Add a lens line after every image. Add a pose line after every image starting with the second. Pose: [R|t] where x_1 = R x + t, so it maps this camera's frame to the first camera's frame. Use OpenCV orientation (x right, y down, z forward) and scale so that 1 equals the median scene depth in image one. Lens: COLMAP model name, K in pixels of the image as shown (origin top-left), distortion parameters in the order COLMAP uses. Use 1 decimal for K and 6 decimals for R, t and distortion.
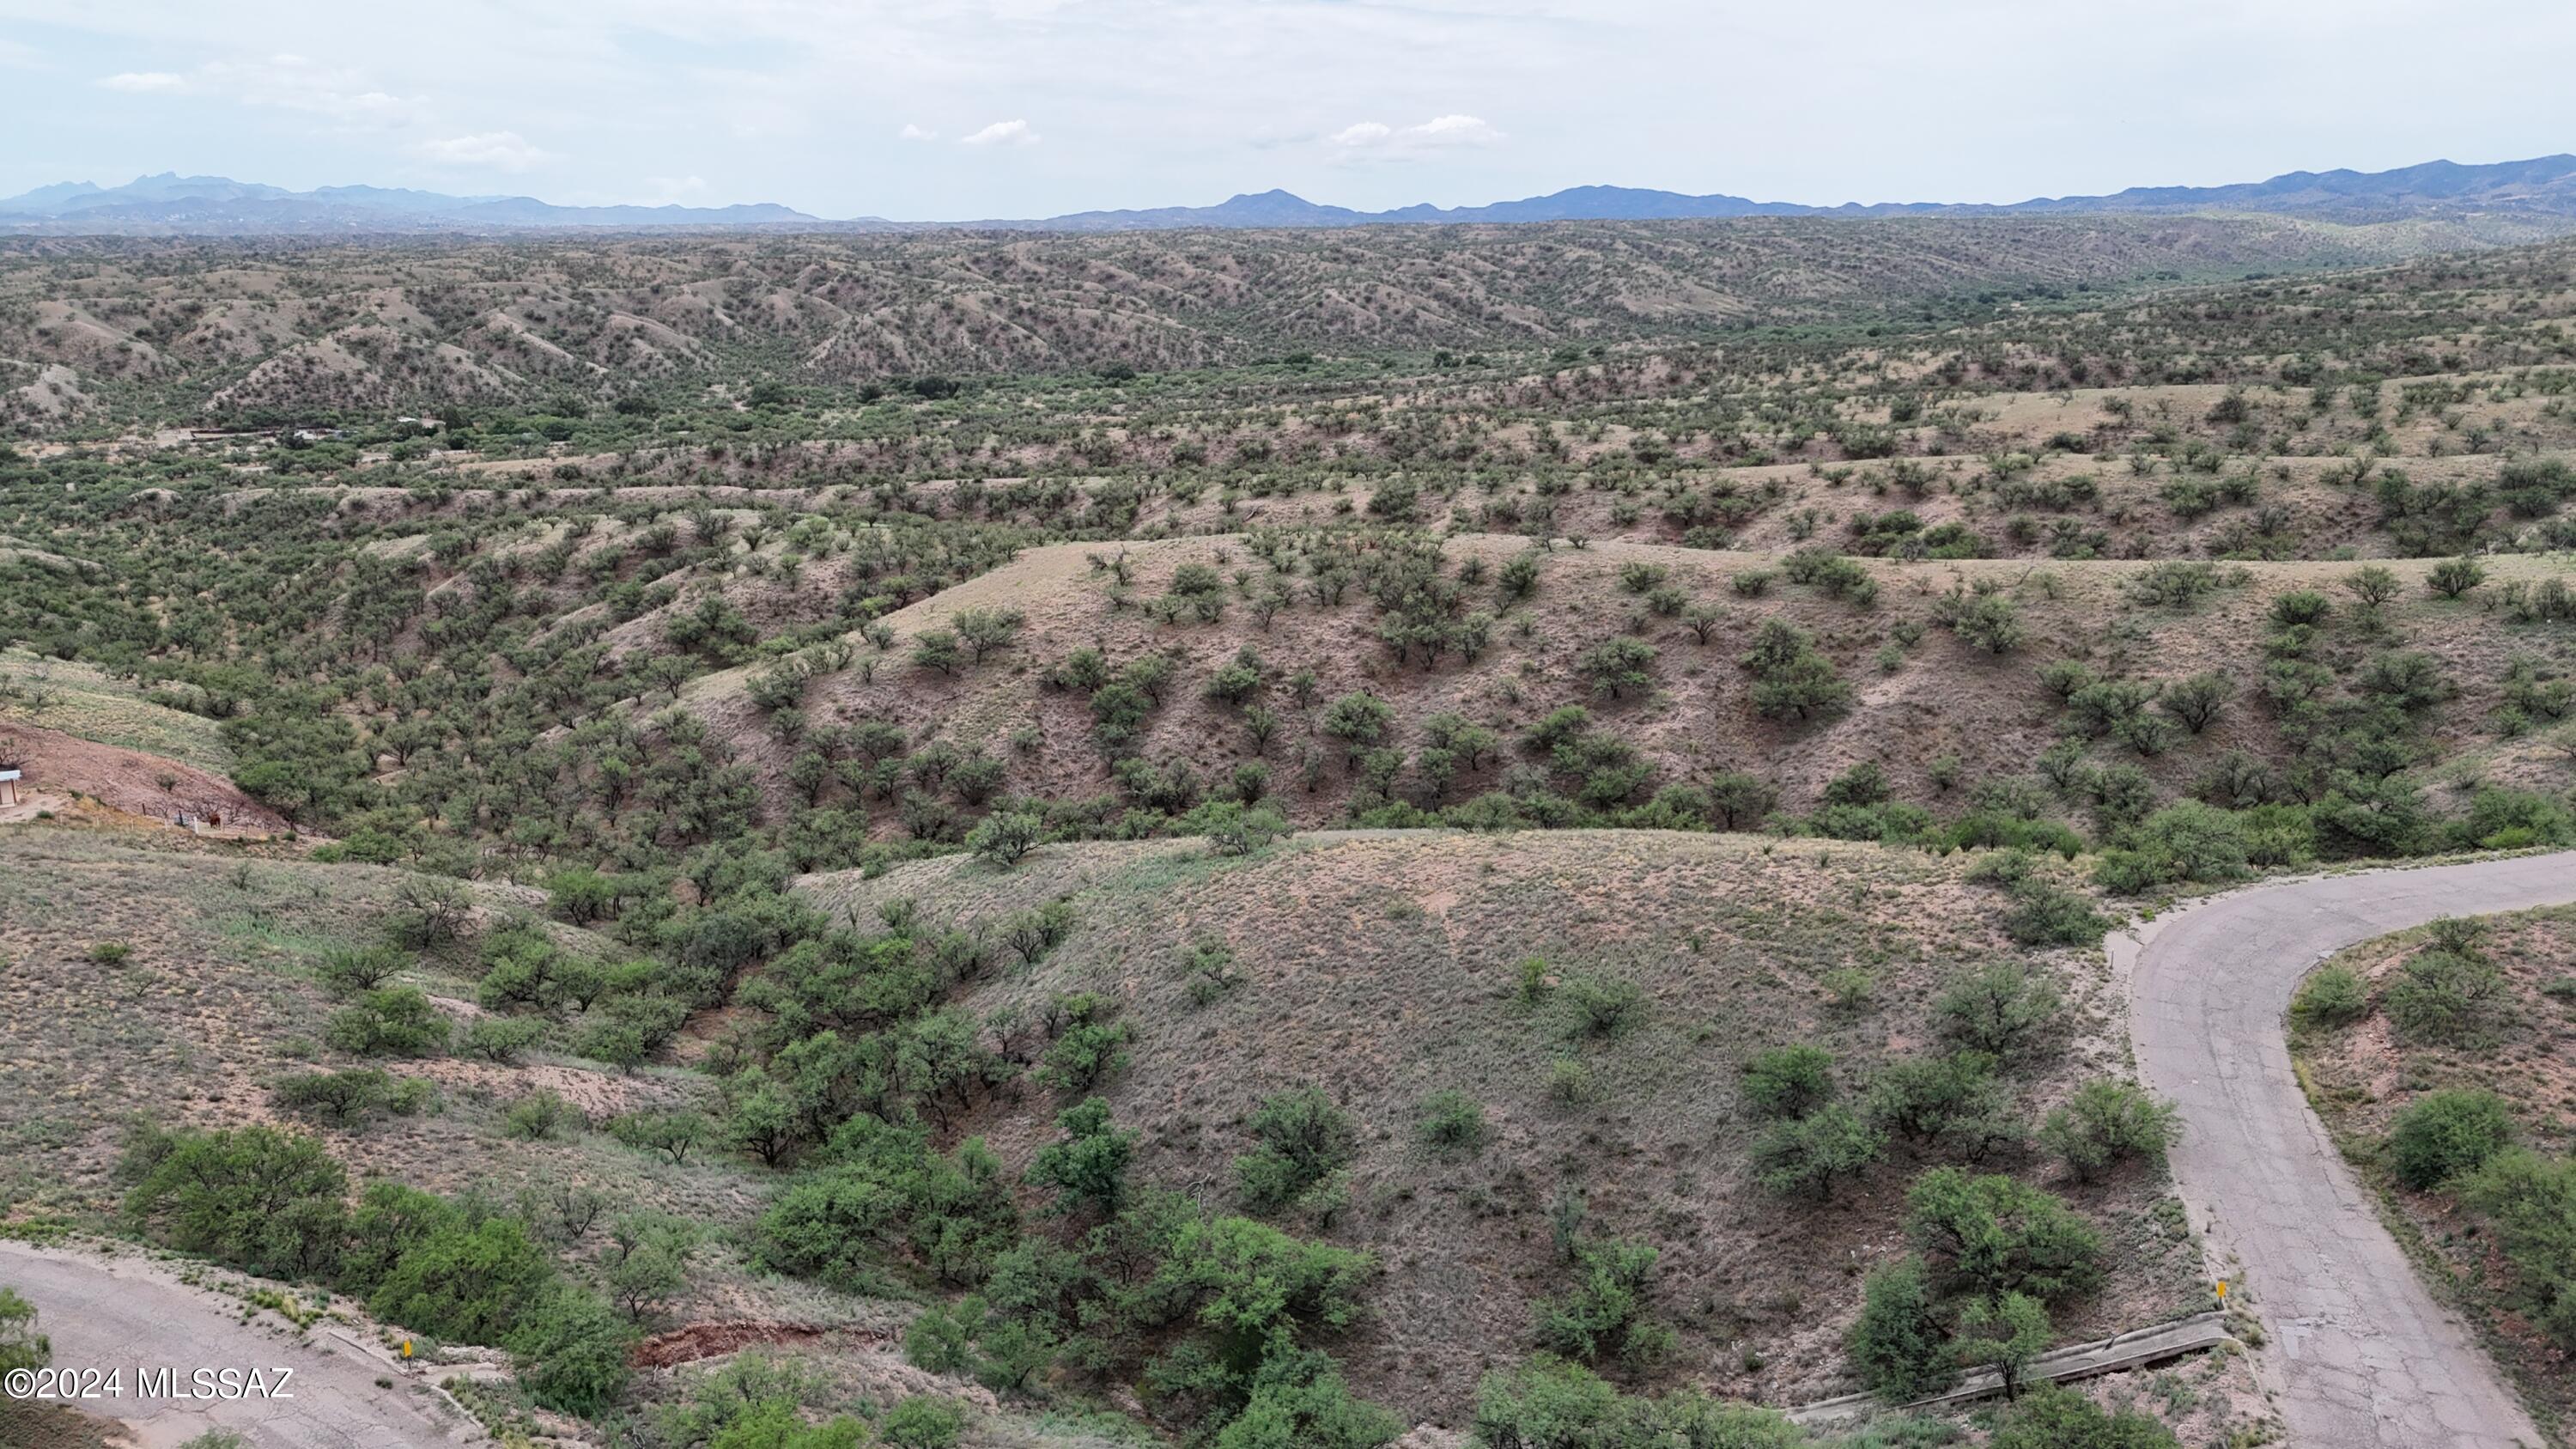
lens RADIAL K [[1883.9, 0, 1282.9], [0, 1883.9, 735.0], [0, 0, 1]] dist [0.066321, -0.061890]
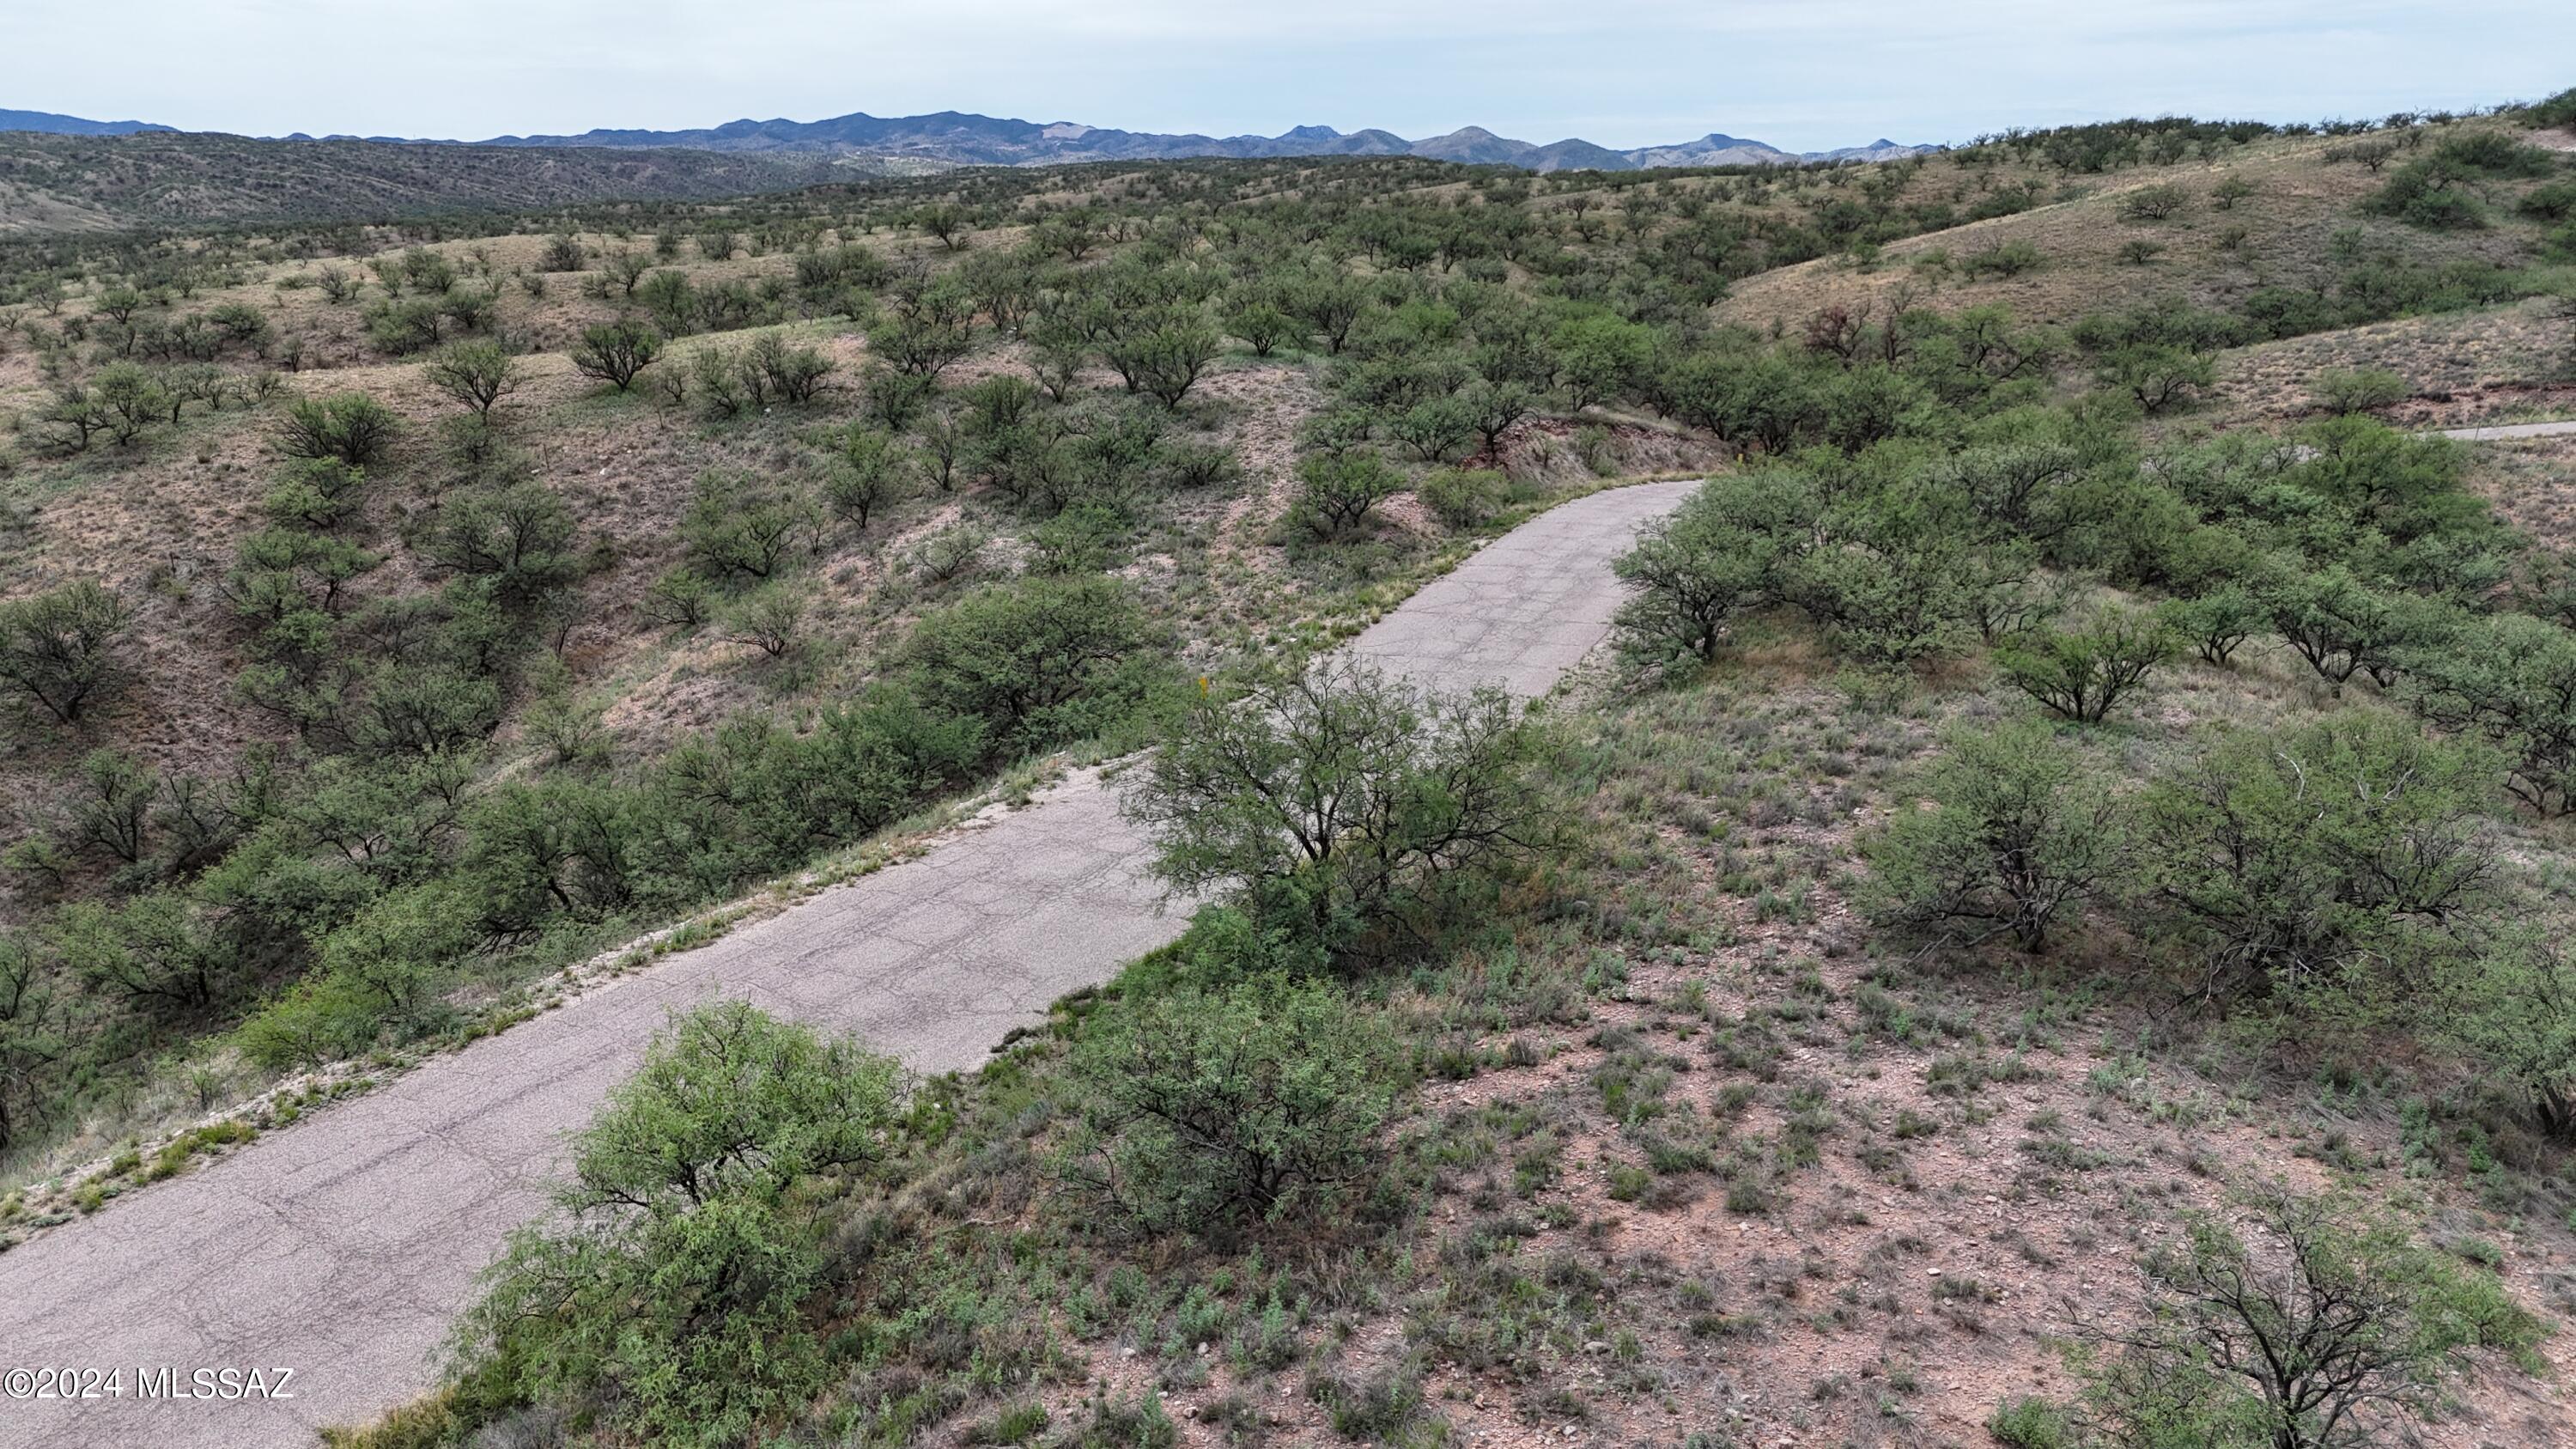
lens RADIAL K [[1883.9, 0, 1285.5], [0, 1883.9, 733.6], [0, 0, 1]] dist [0.066321, -0.061890]
pose [[0.742540, -0.182398, 0.644488, 0.245877], [0.165095, 0.982361, 0.087808, 0.005721], [-0.649136, 0.041200, 0.759556, 0.299670]]
